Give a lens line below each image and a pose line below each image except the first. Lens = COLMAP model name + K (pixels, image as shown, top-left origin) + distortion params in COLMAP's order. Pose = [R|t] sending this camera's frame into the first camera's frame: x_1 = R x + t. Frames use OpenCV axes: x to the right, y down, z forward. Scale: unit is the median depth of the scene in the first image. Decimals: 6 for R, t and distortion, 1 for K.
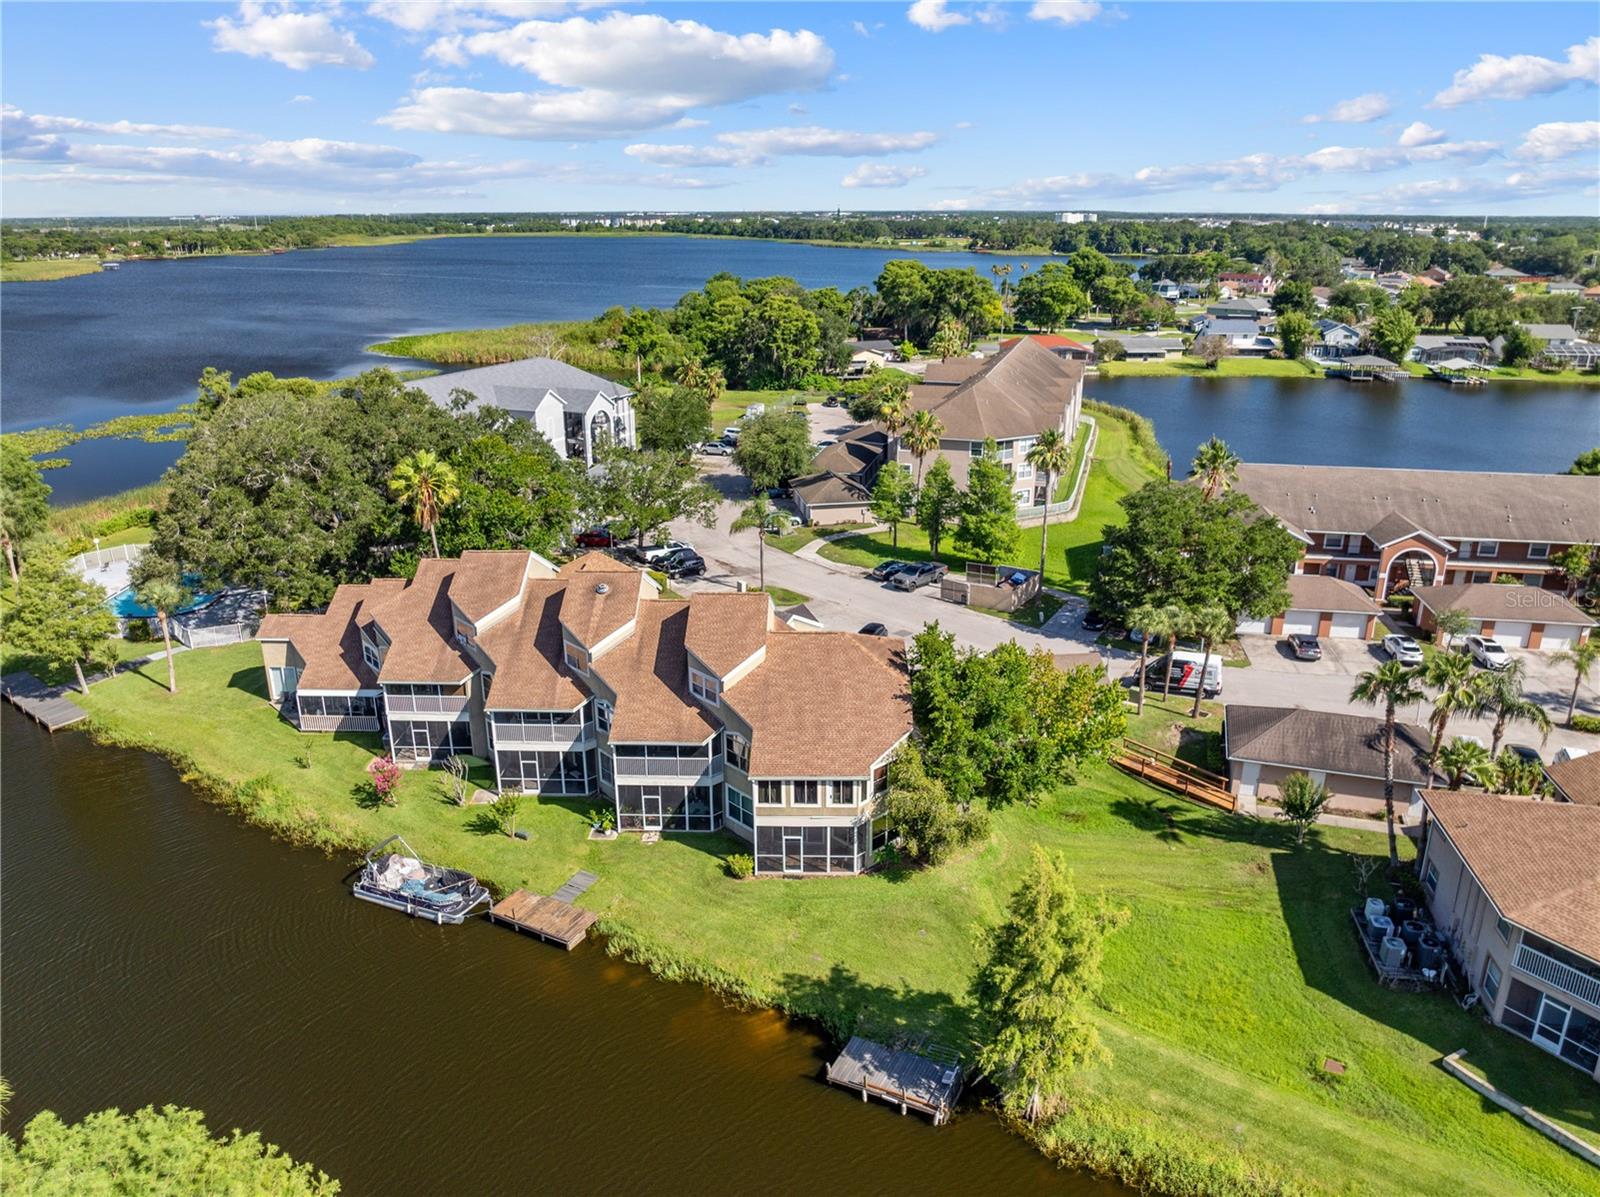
lens RADIAL K [[1129.2, 0, 806.6], [0, 1129.2, 584.5], [0, 0, 1]] dist [-0.038171, 0.006389]
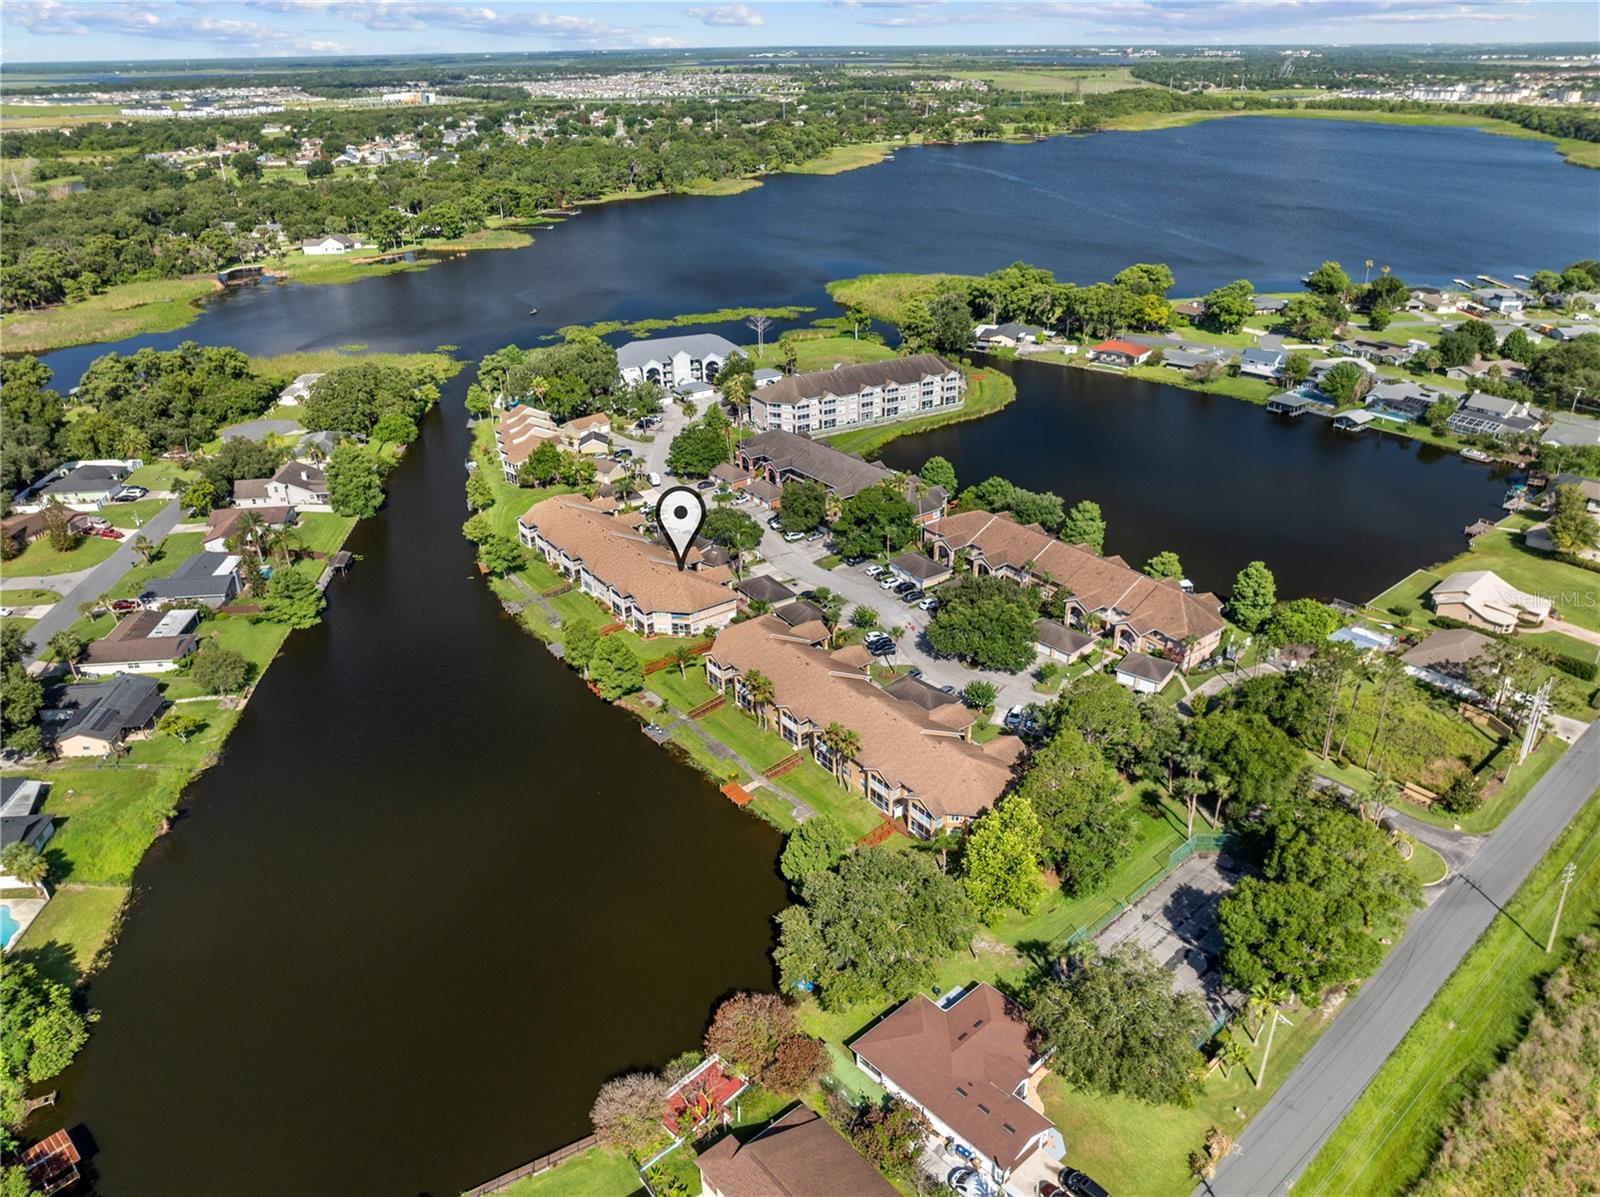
lens RADIAL K [[1129.2, 0, 800.2], [0, 1129.2, 596.2], [0, 0, 1]] dist [-0.038171, 0.006389]
pose [[0.727823, 0.297033, -0.618098, 3.822419], [-0.204776, 0.954340, 0.217489, -0.555608], [0.654477, -0.031722, 0.755416, -1.764802]]
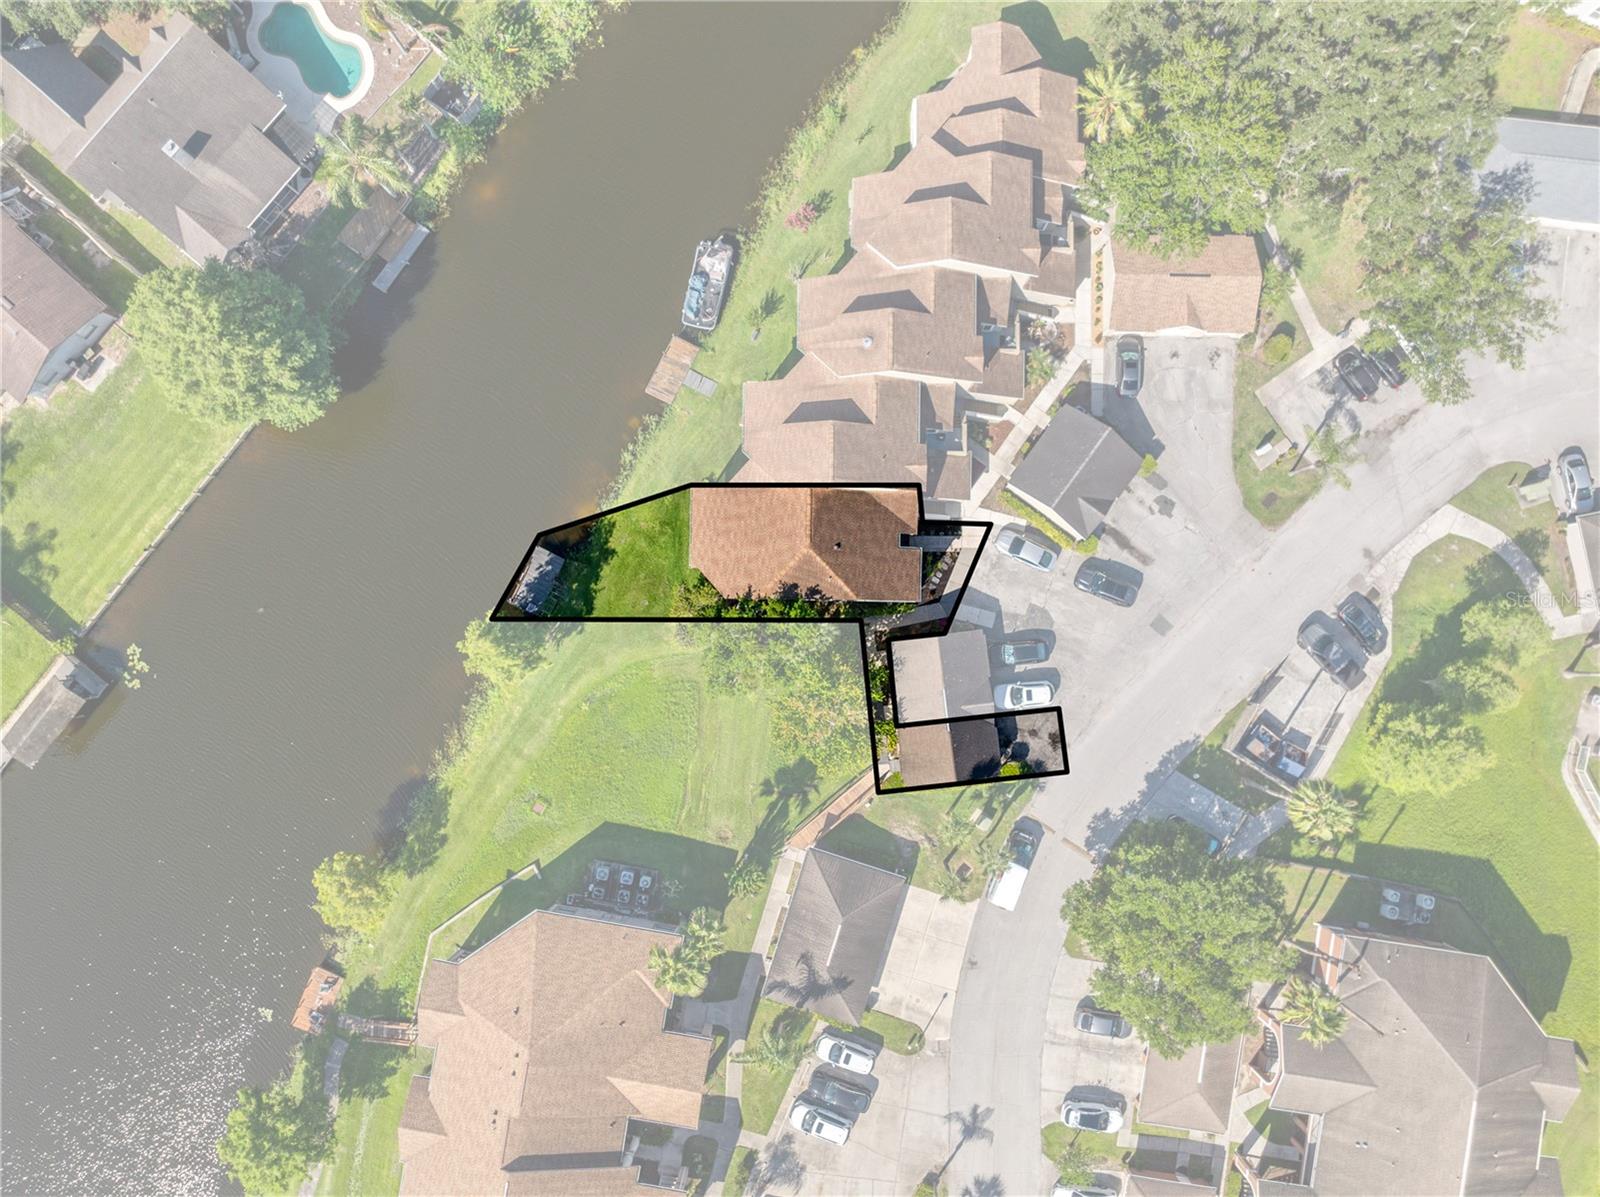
lens RADIAL K [[1129.2, 0, 799.4], [0, 1129.2, 596.8], [0, 0, 1]] dist [-0.038171, 0.006389]
pose [[0.014449, 0.999464, -0.029389, 0.126688], [-0.301207, 0.032377, 0.953009, -1.169749], [0.953449, -0.004918, 0.301513, 0.624758]]
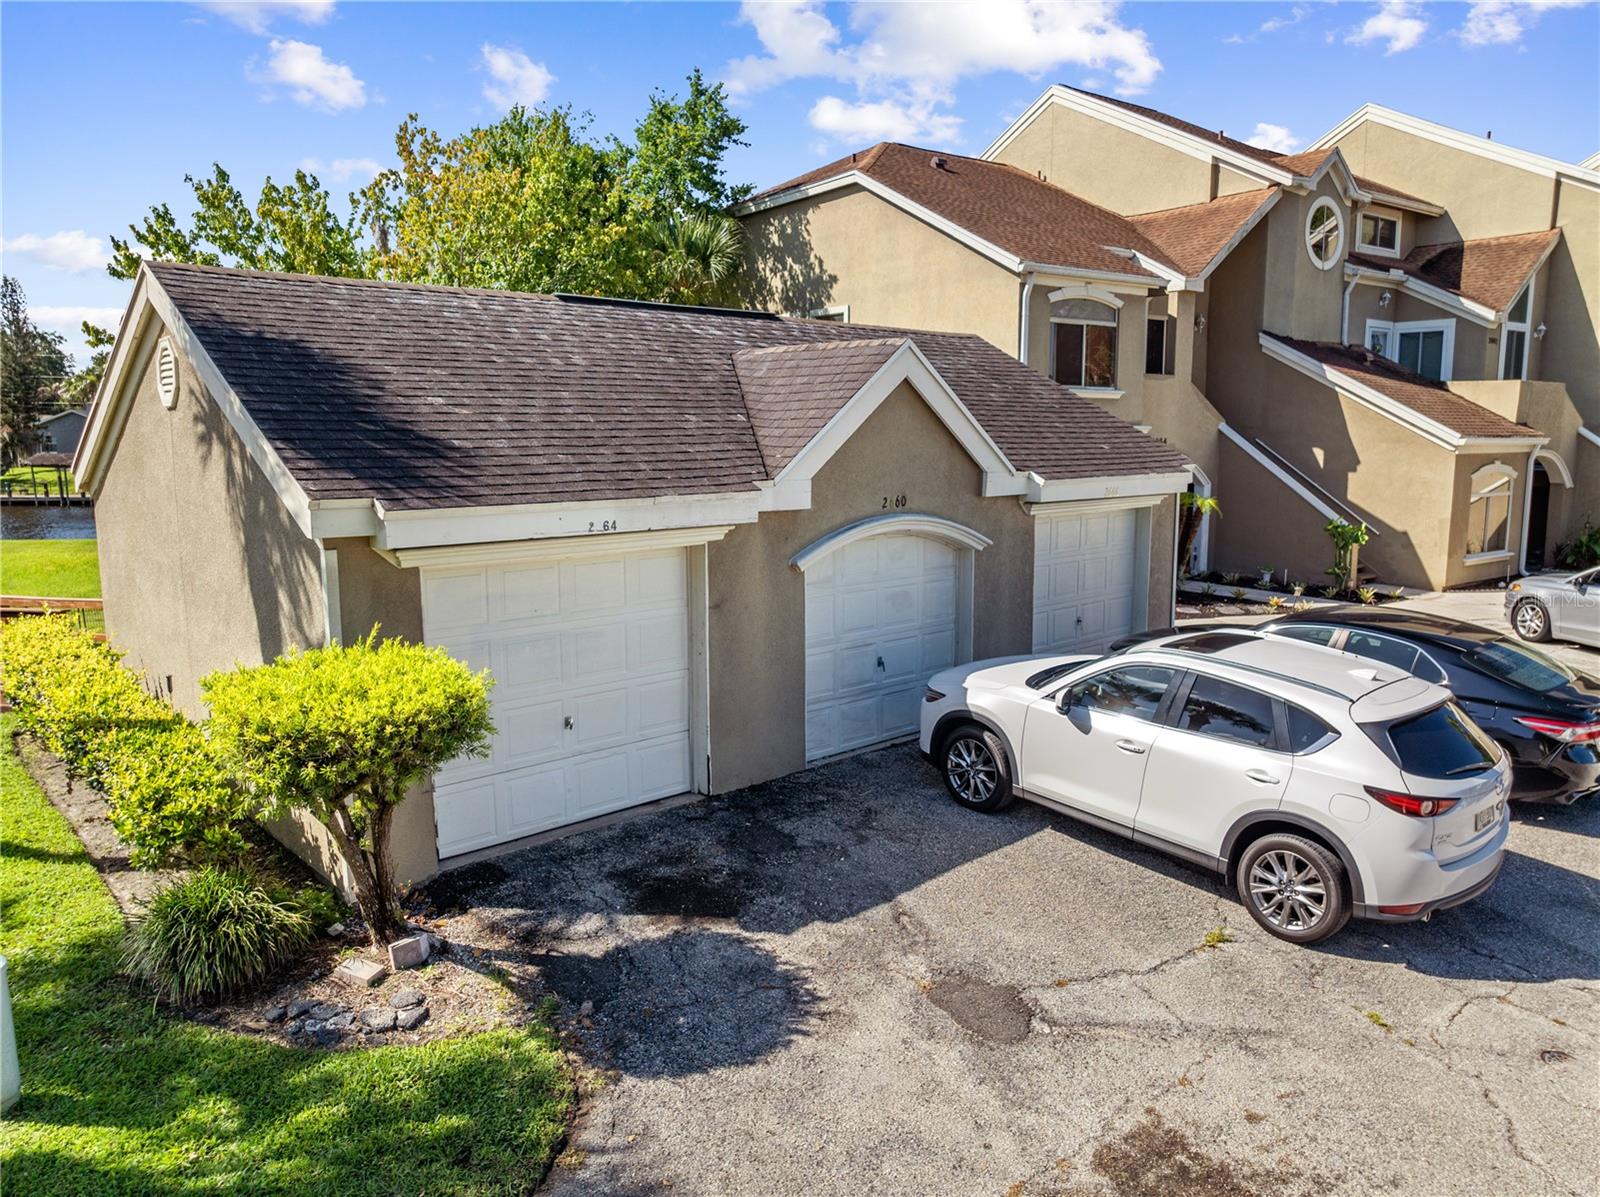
lens RADIAL K [[1129.2, 0, 810.6], [0, 1129.2, 593.3], [0, 0, 1]] dist [-0.038171, 0.006389]
pose [[-0.794838, 0.097640, -0.598915, 0.337600], [-0.182526, 0.902795, 0.389416, 0.037573], [0.578721, 0.418840, -0.699754, 1.389949]]
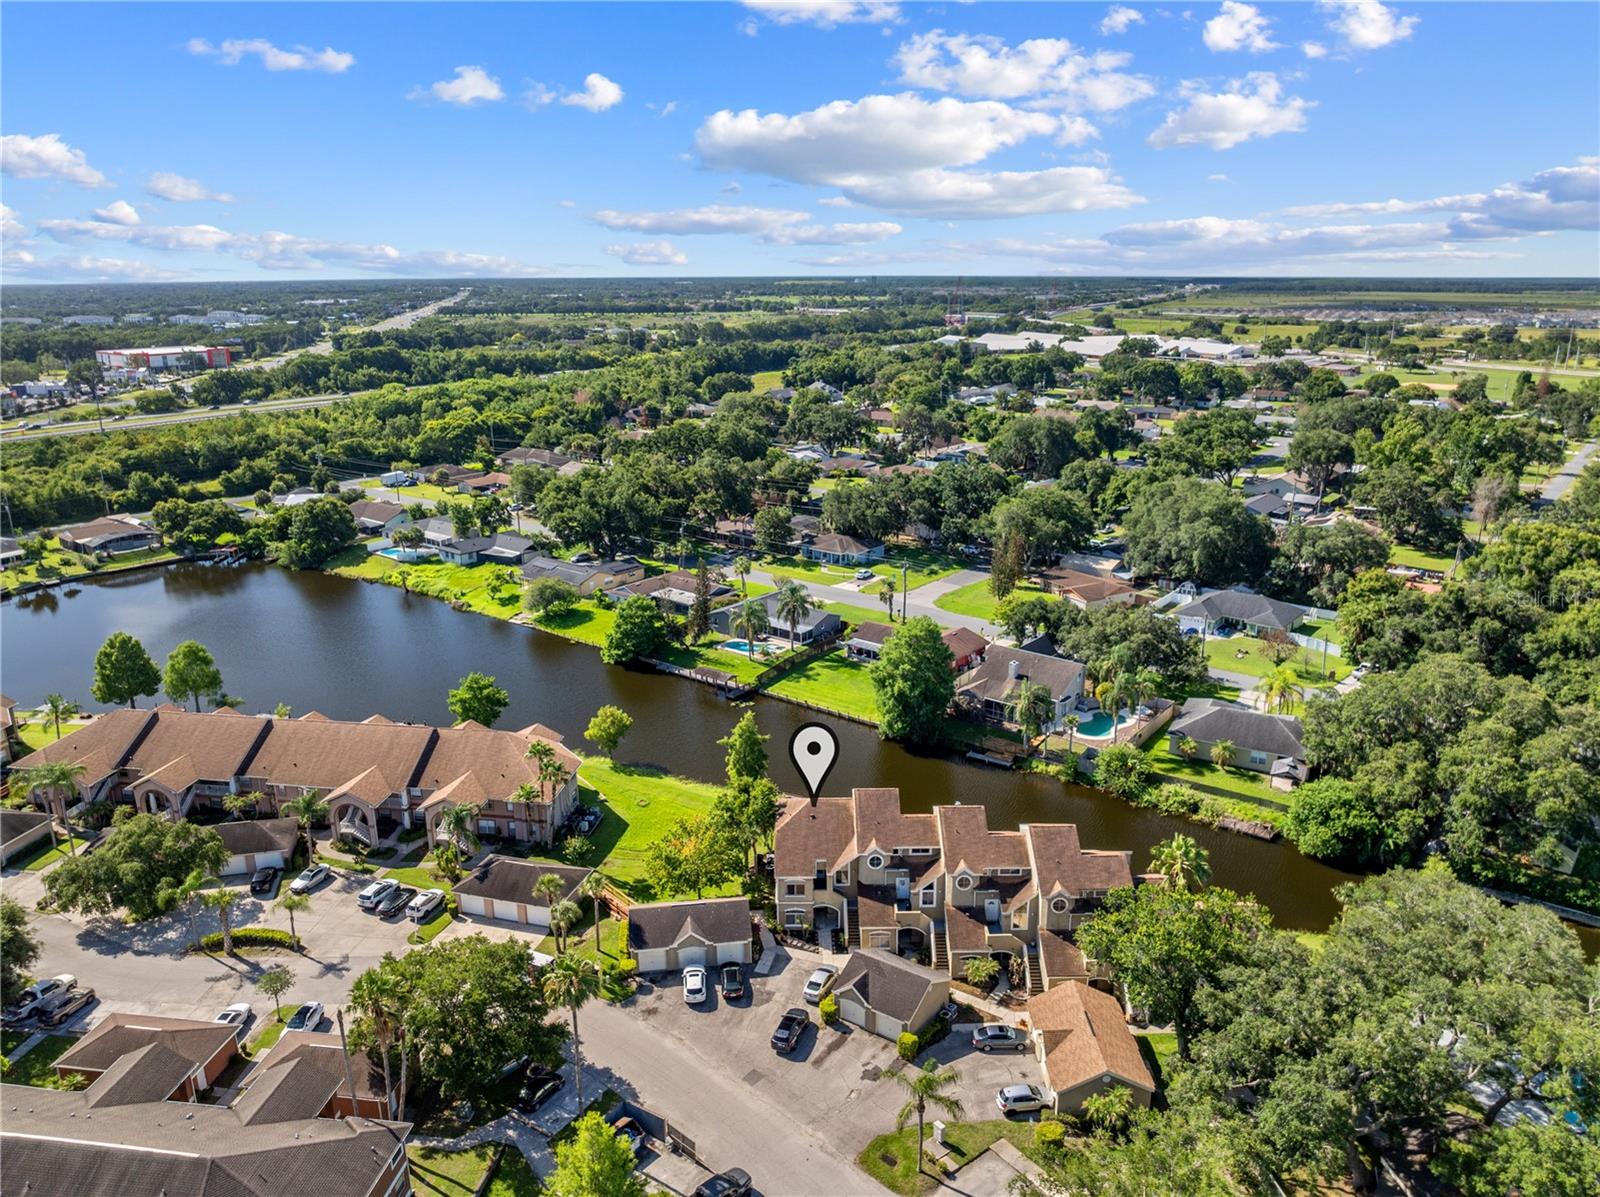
lens RADIAL K [[1129.2, 0, 808.3], [0, 1129.2, 601.1], [0, 0, 1]] dist [-0.038171, 0.006389]
pose [[-0.999034, 0.027513, -0.034266, 0.089841], [0.003065, 0.821485, 0.570222, -1.267067], [0.043838, 0.569567, -0.820775, 2.344961]]
